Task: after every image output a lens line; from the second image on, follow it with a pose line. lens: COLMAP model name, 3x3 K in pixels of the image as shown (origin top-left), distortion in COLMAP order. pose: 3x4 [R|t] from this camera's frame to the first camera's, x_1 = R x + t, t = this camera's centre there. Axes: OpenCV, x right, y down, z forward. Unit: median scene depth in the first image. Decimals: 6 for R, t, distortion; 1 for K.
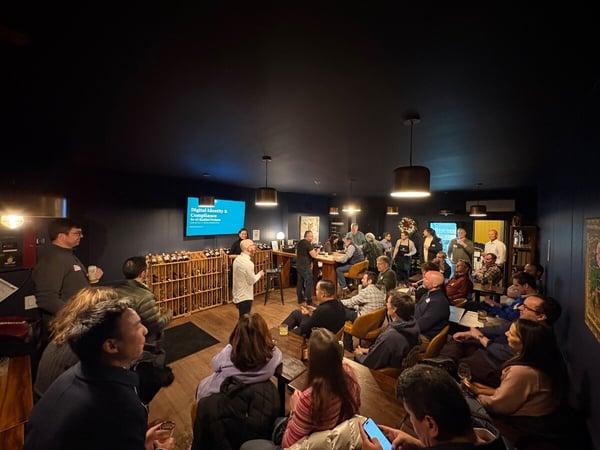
lens RADIAL K [[237.9, 0, 300.0], [0, 237.9, 225.0], [0, 0, 1]] dist [0.000417, 0.000394]
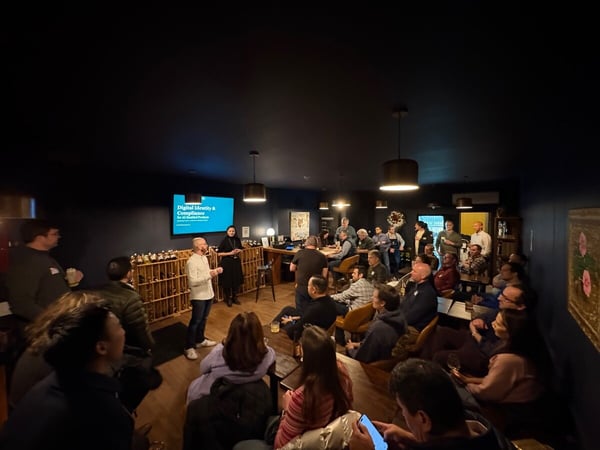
lens RADIAL K [[237.9, 0, 300.0], [0, 237.9, 225.0], [0, 0, 1]] dist [0.000417, 0.000394]
pose [[0.998980, -0.021204, 0.039869, 0.002772], [0.020474, 0.999617, 0.018625, -0.000243], [-0.040249, -0.017790, 0.999031, 0.009297]]
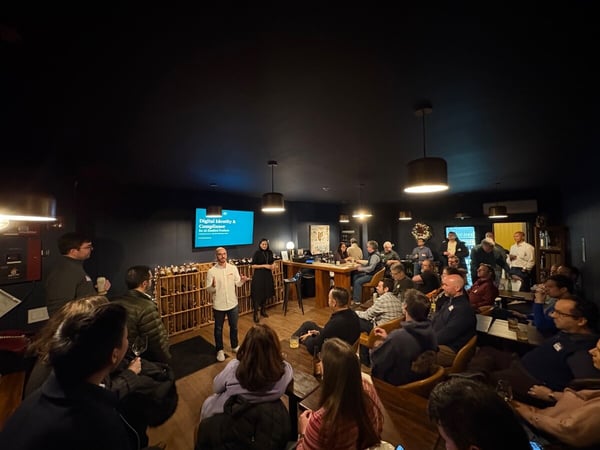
lens RADIAL K [[237.9, 0, 300.0], [0, 237.9, 225.0], [0, 0, 1]] dist [0.000417, 0.000394]
pose [[0.998552, -0.032482, -0.042883, 0.005605], [0.030285, 0.998243, -0.050925, 0.020832], [0.044462, 0.049553, 0.997781, 0.033218]]
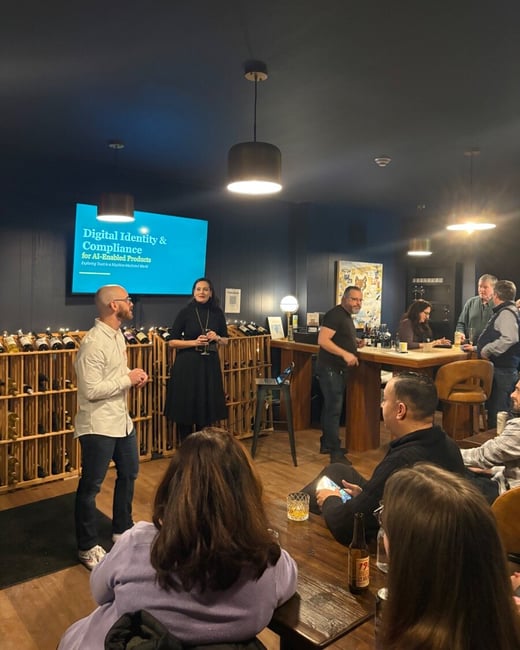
lens RADIAL K [[525.0, 0, 261.9], [0, 525.0, 294.1], [0, 0, 1]] dist [0.069313, -0.078865]
pose [[0.991129, 0.001953, -0.132891, -0.010320], [-0.005353, 0.999667, -0.025236, 0.088363], [0.132798, 0.025723, 0.990809, 0.117367]]
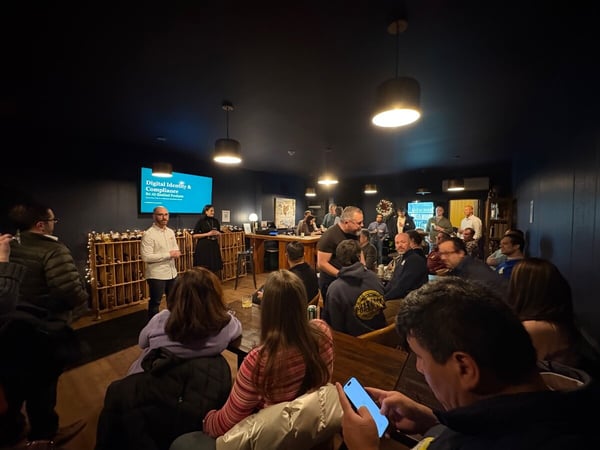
lens RADIAL K [[237.9, 0, 300.0], [0, 237.9, 225.0], [0, 0, 1]] dist [0.000417, 0.000394]
pose [[0.996026, -0.013830, 0.087980, 0.029280], [0.012483, 0.999797, 0.015847, 0.106685], [-0.088181, -0.014685, 0.995996, 0.106172]]
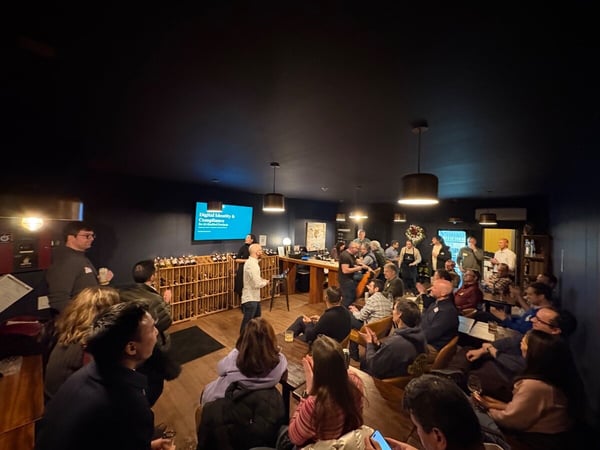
lens RADIAL K [[237.9, 0, 300.0], [0, 237.9, 225.0], [0, 0, 1]] dist [0.000417, 0.000394]
pose [[0.999559, 0.013191, -0.026587, -0.001676], [-0.013855, 0.999593, -0.024937, 0.000061], [0.026247, 0.025294, 0.999335, -0.003069]]
